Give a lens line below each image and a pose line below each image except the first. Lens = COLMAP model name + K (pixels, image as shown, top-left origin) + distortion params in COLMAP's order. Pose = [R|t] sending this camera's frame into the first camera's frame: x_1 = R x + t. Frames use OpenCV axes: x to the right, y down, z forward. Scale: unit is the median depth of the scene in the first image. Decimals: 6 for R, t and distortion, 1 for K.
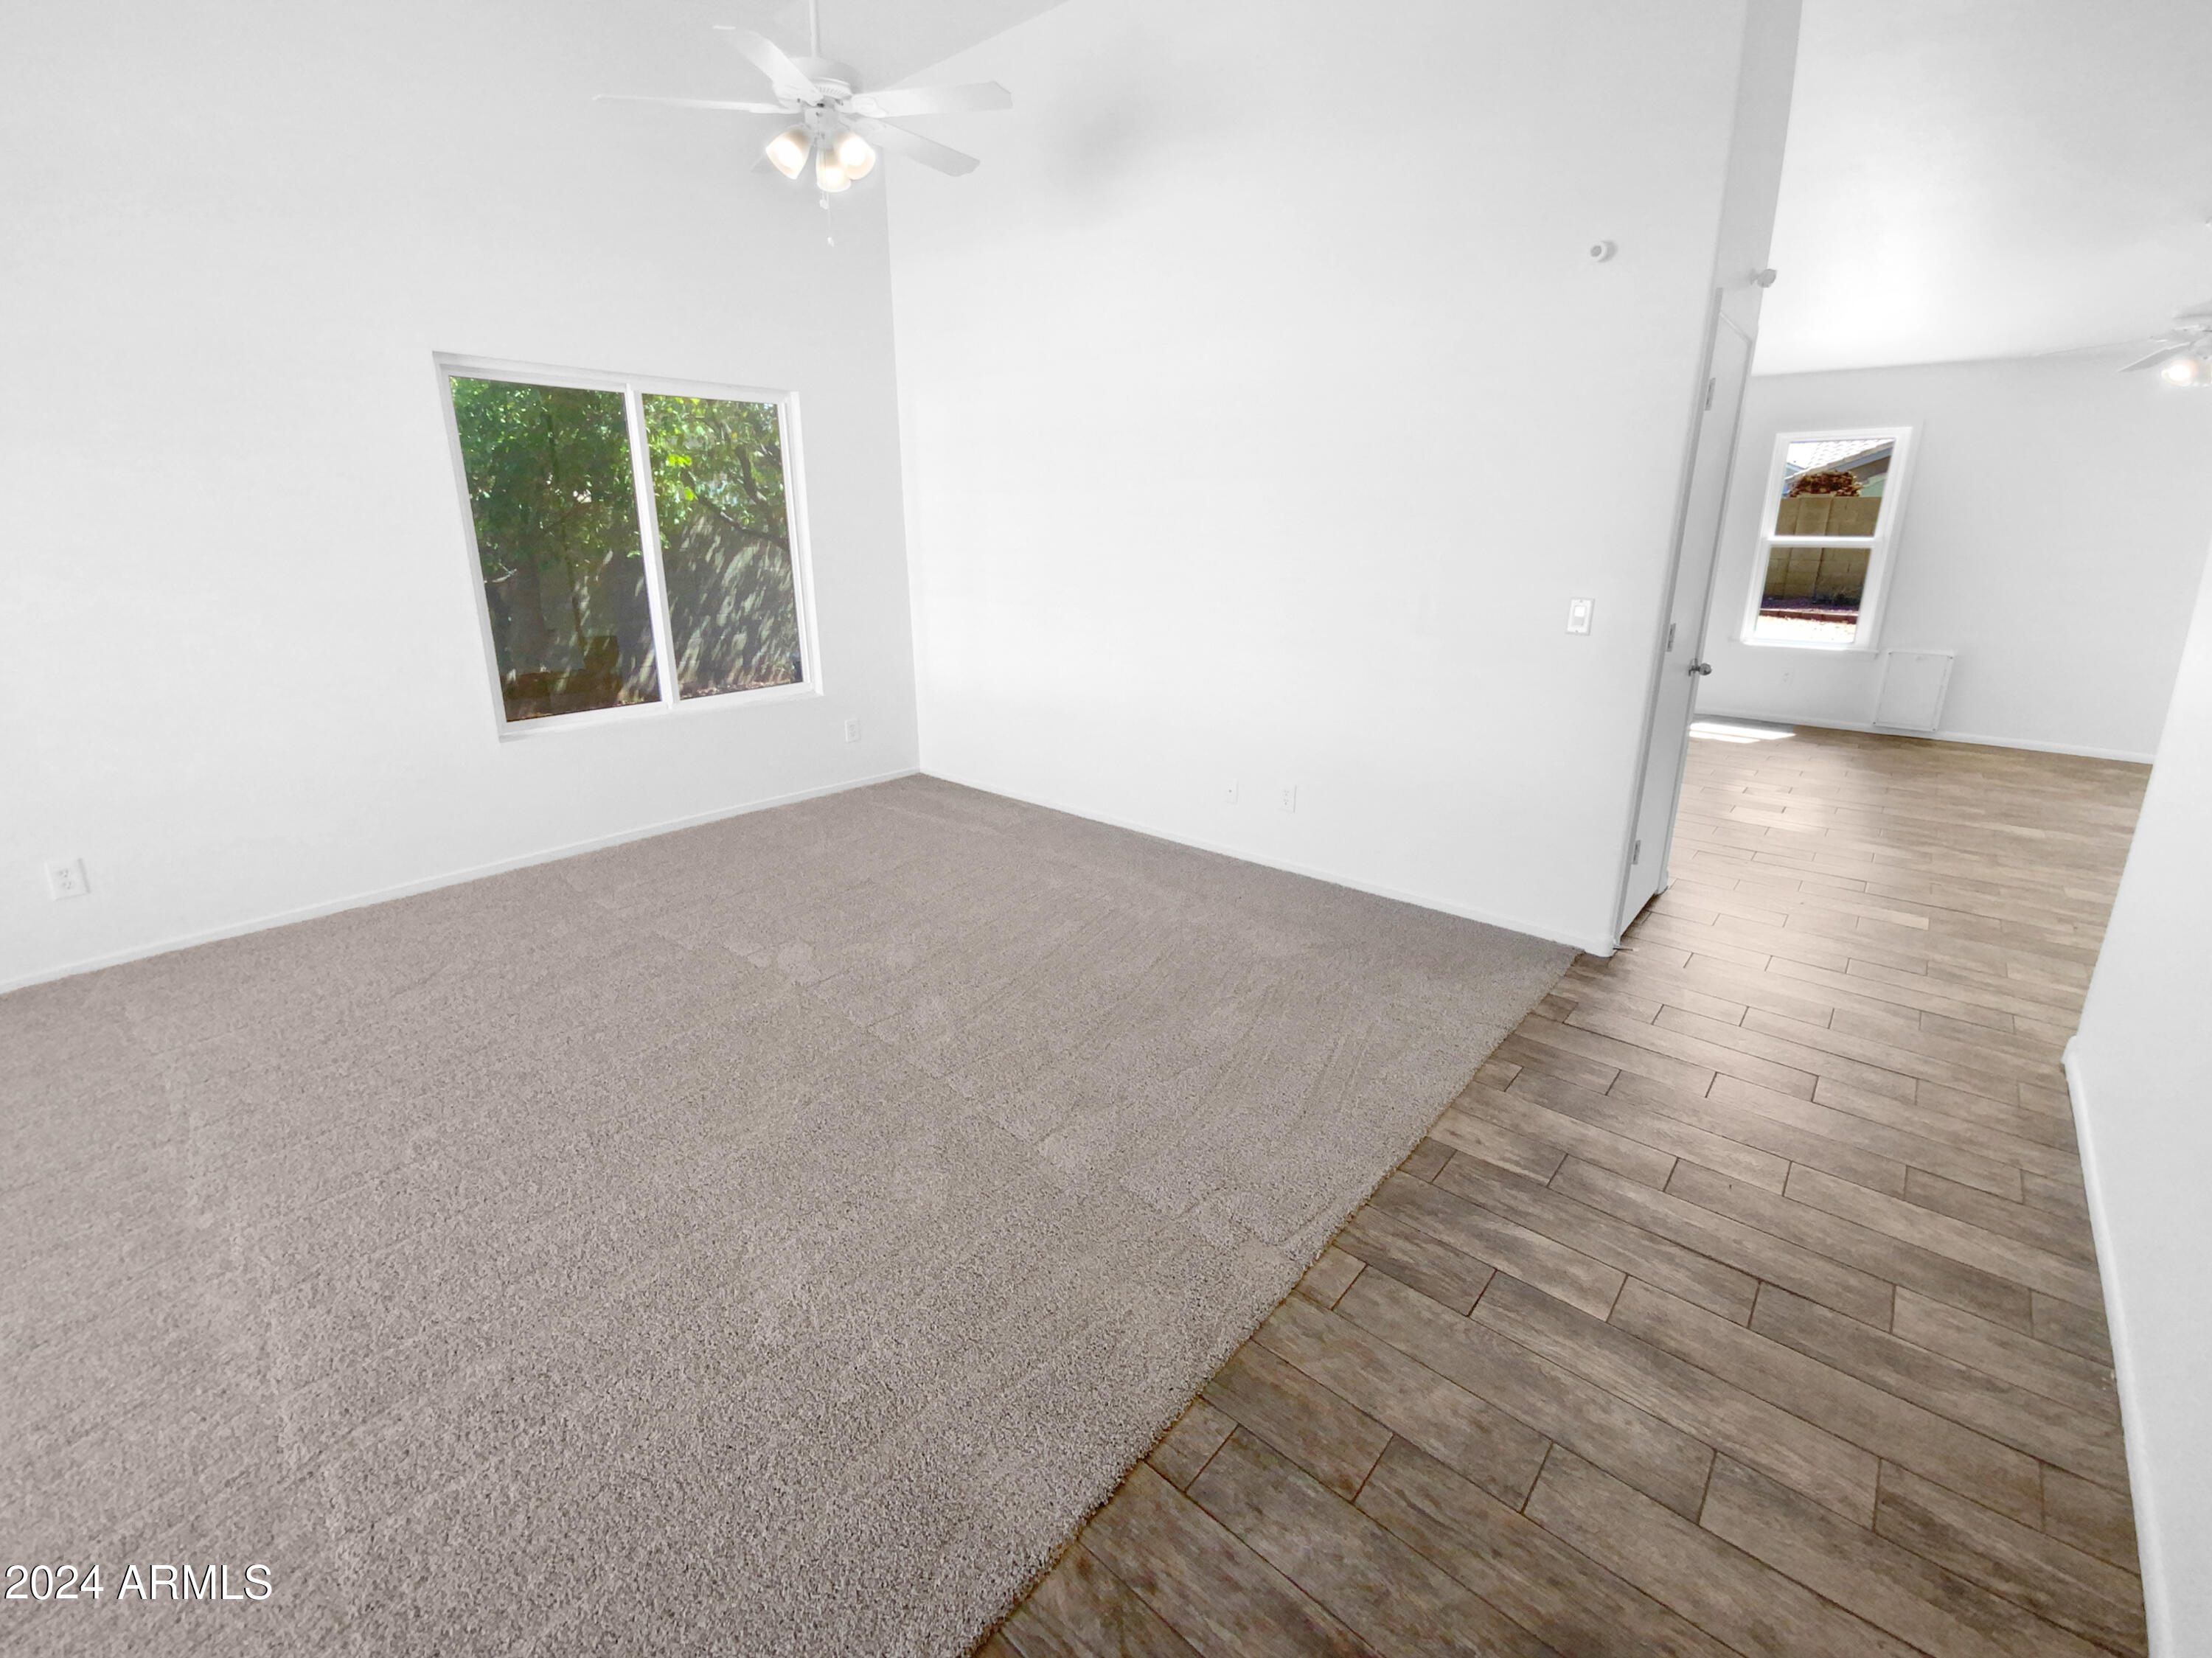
lens RADIAL K [[969.7, 0, 1106.0], [0, 969.7, 829.0], [0, 0, 1]] dist [-0.026007, 0.000193]
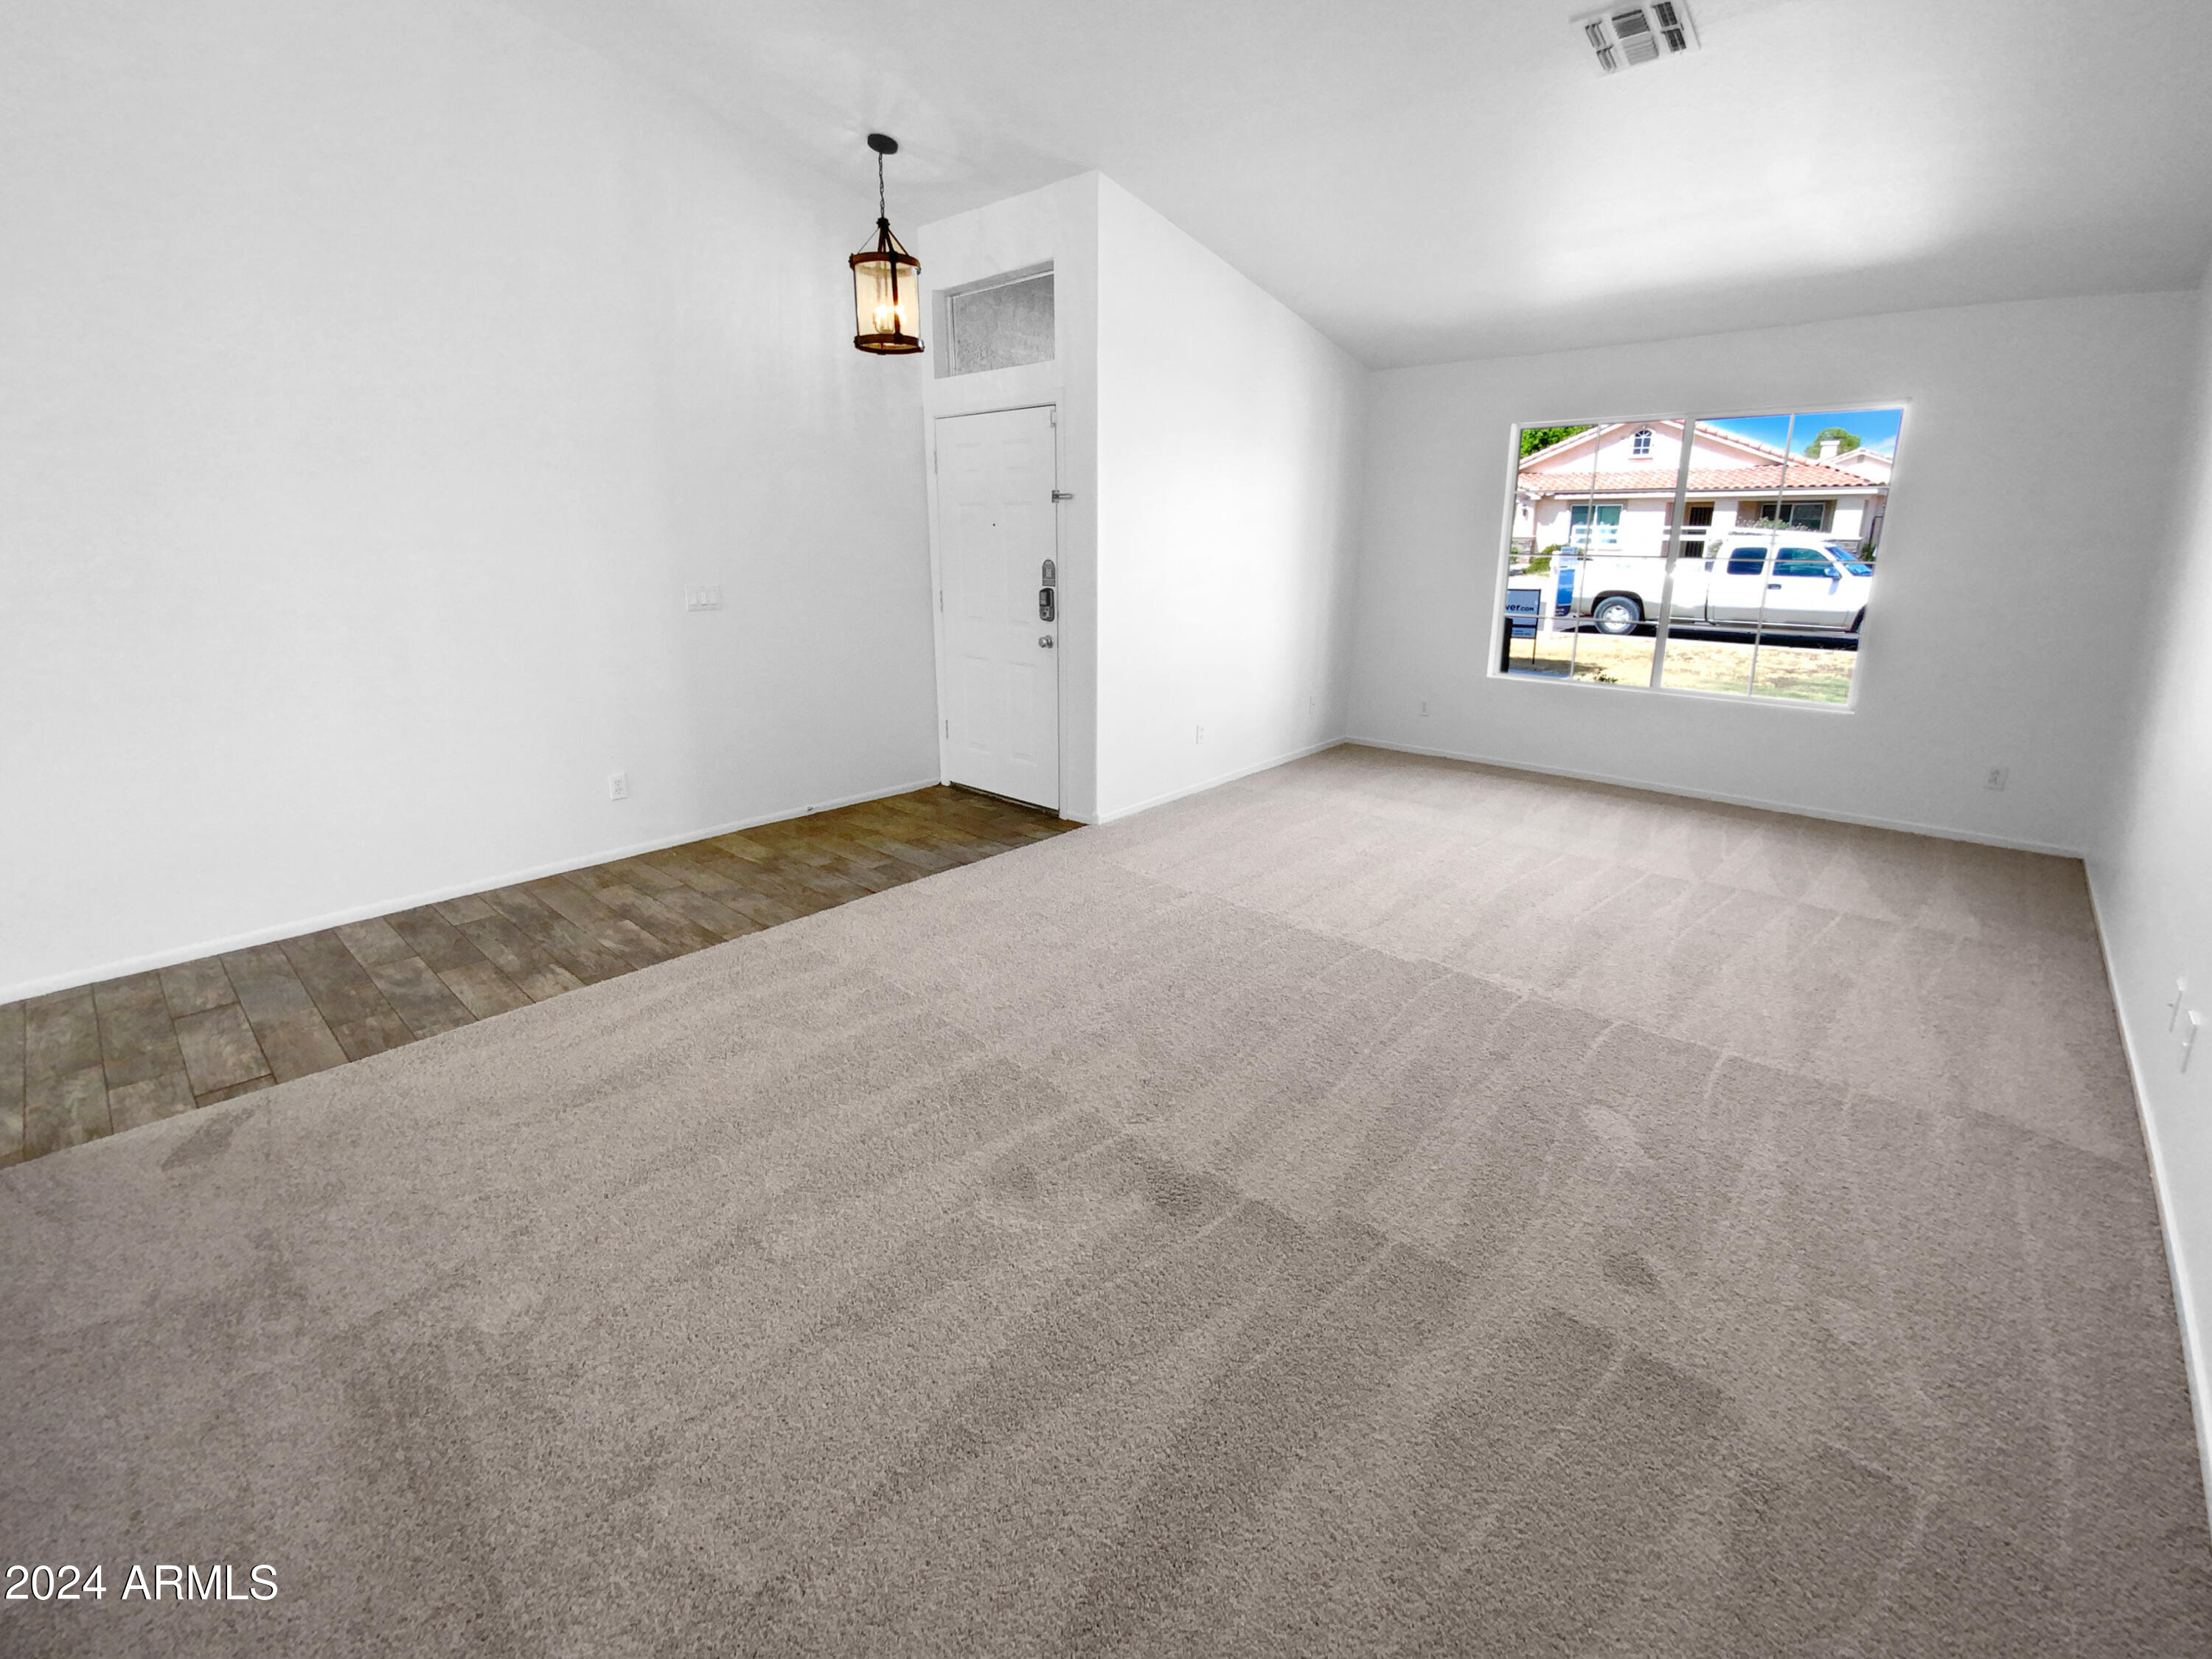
lens RADIAL K [[969.8, 0, 1106.0], [0, 969.8, 829.5], [0, 0, 1]] dist [-0.026007, 0.000193]
pose [[-0.999838, -0.001660, 0.017927, -0.500840], [0.008777, 0.824456, 0.565859, -0.753809], [-0.015719, 0.565924, -0.824307, 2.487397]]
